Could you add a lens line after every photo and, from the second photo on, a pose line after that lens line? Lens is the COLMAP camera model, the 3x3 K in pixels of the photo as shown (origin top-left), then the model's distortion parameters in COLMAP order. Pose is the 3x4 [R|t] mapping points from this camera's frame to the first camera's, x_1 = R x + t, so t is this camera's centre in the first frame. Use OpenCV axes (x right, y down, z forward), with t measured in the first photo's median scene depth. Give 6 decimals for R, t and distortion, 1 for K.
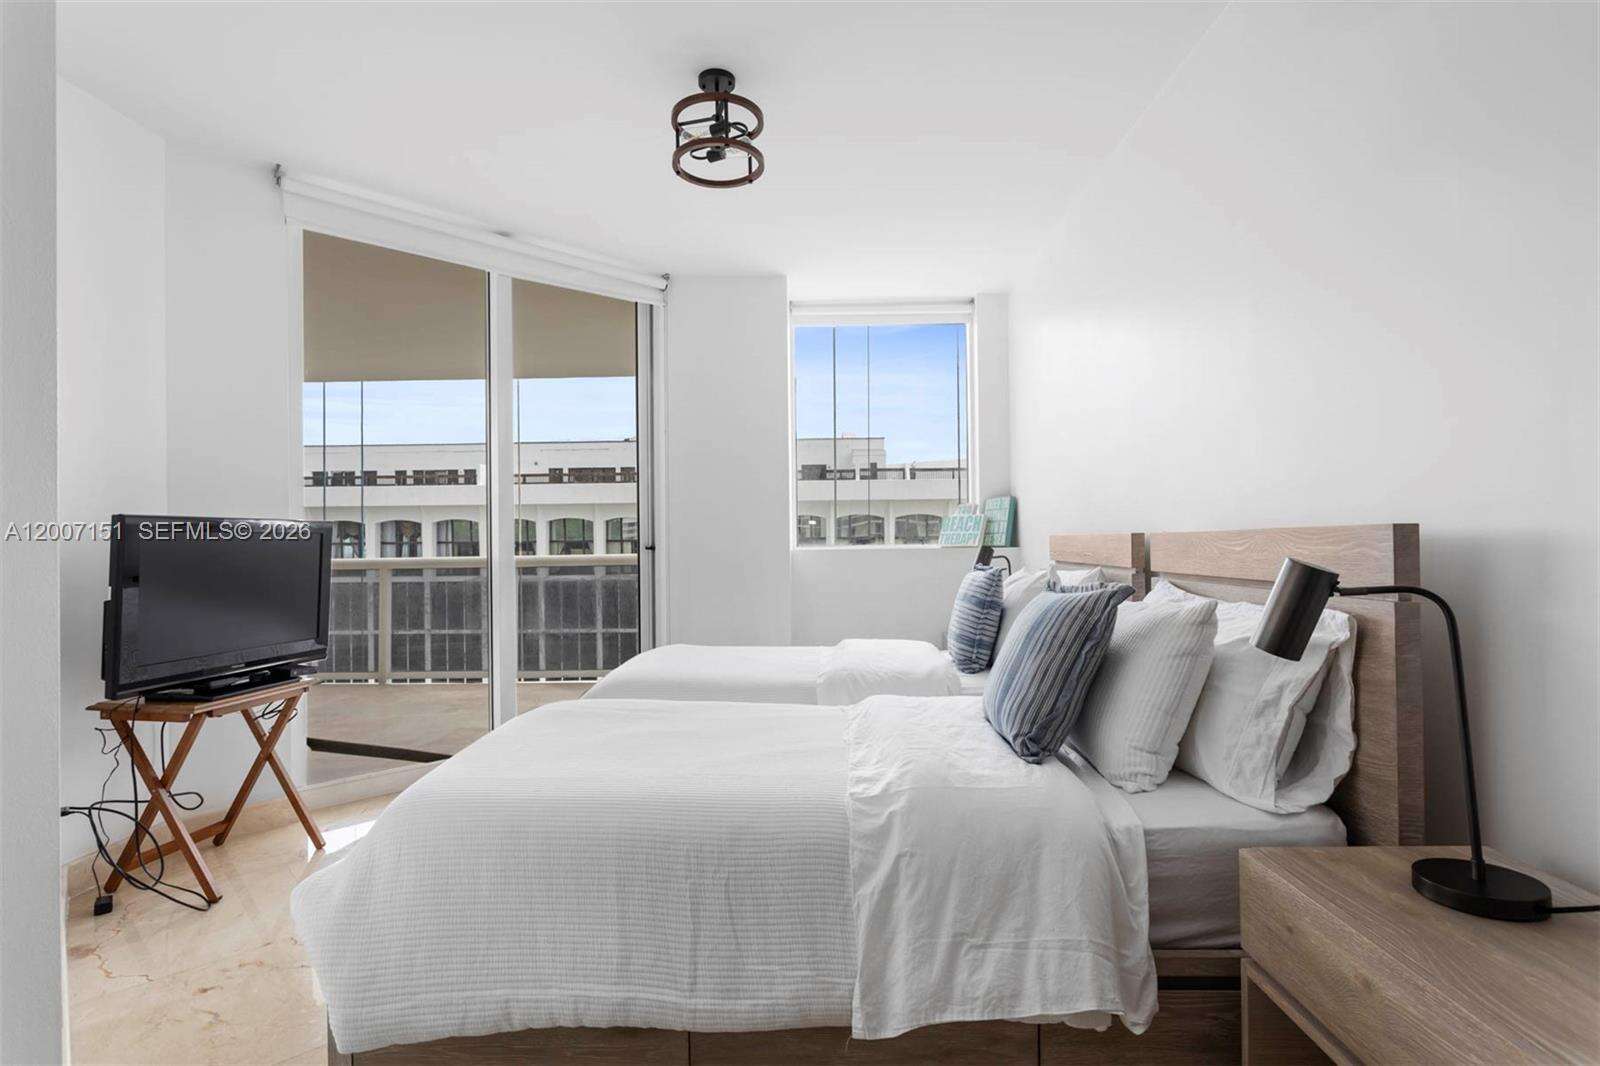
lens RADIAL K [[856.3, 0, 798.7], [0, 856.3, 528.1], [0, 0, 1]] dist [0.043420, 0.000476]
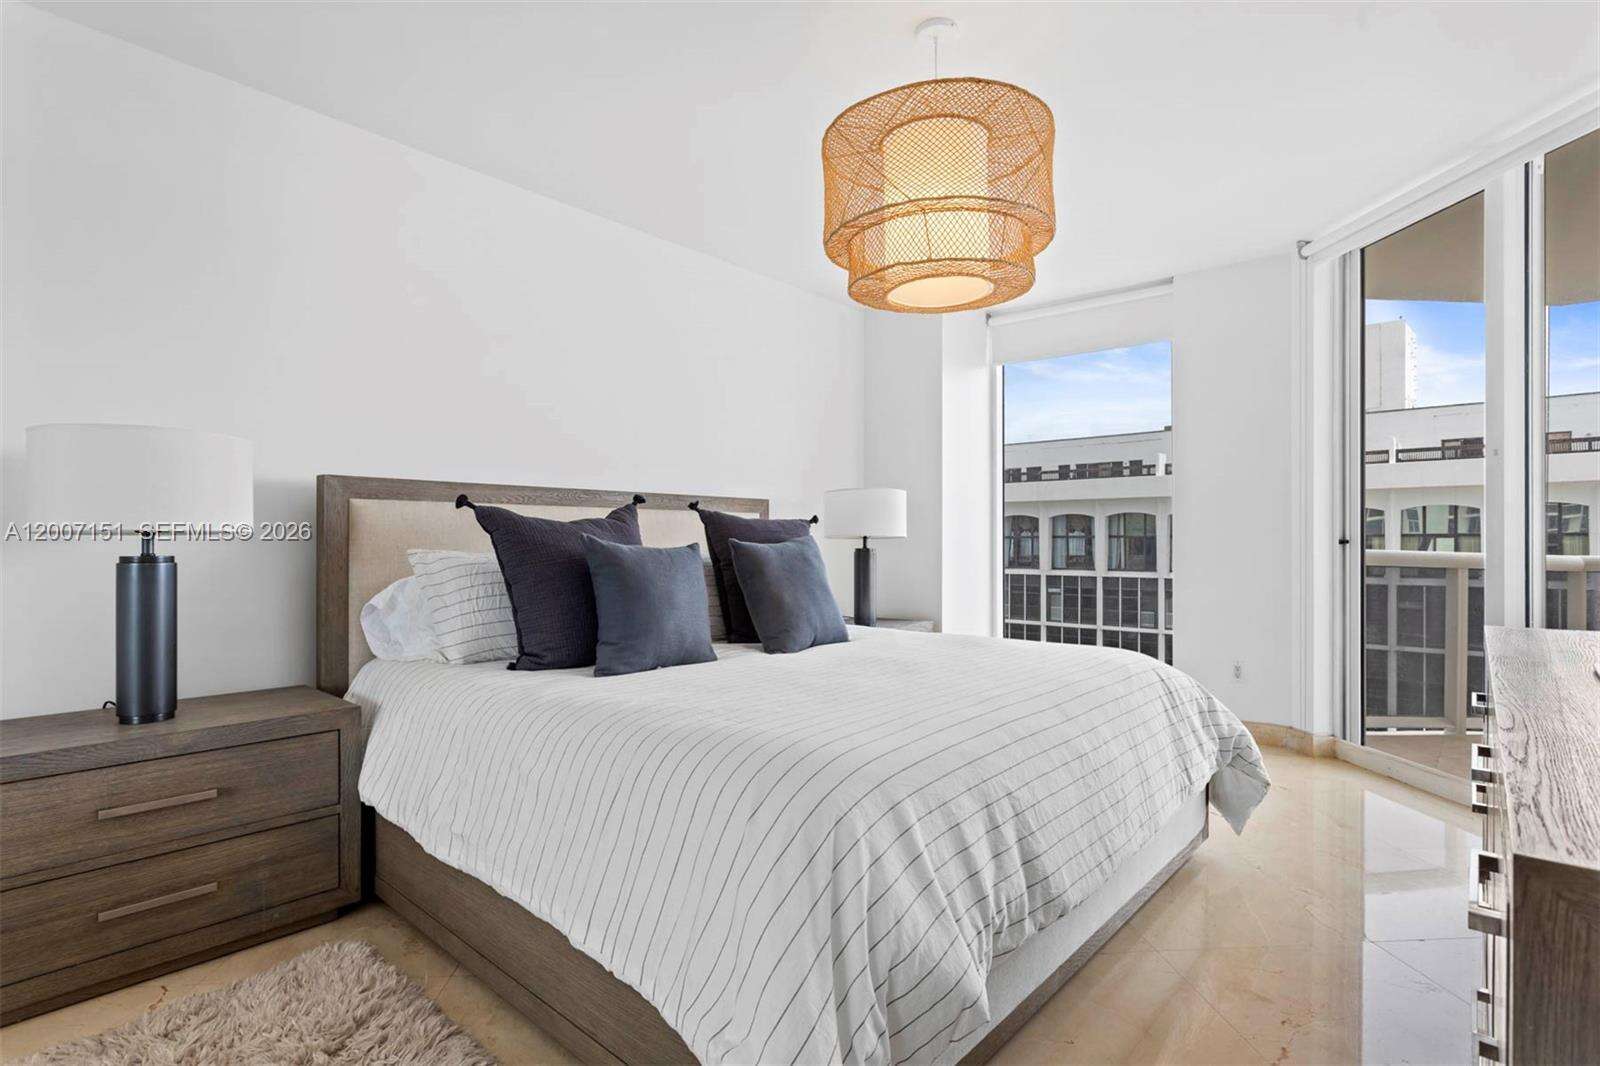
lens RADIAL K [[856.3, 0, 790.8], [0, 856.3, 533.2], [0, 0, 1]] dist [0.043420, 0.000476]
pose [[0.792328, 0.001857, -0.610093, -0.107860], [0.005343, 0.999936, 0.009982, 0.001179], [0.610073, -0.011168, 0.792267, 0.008132]]
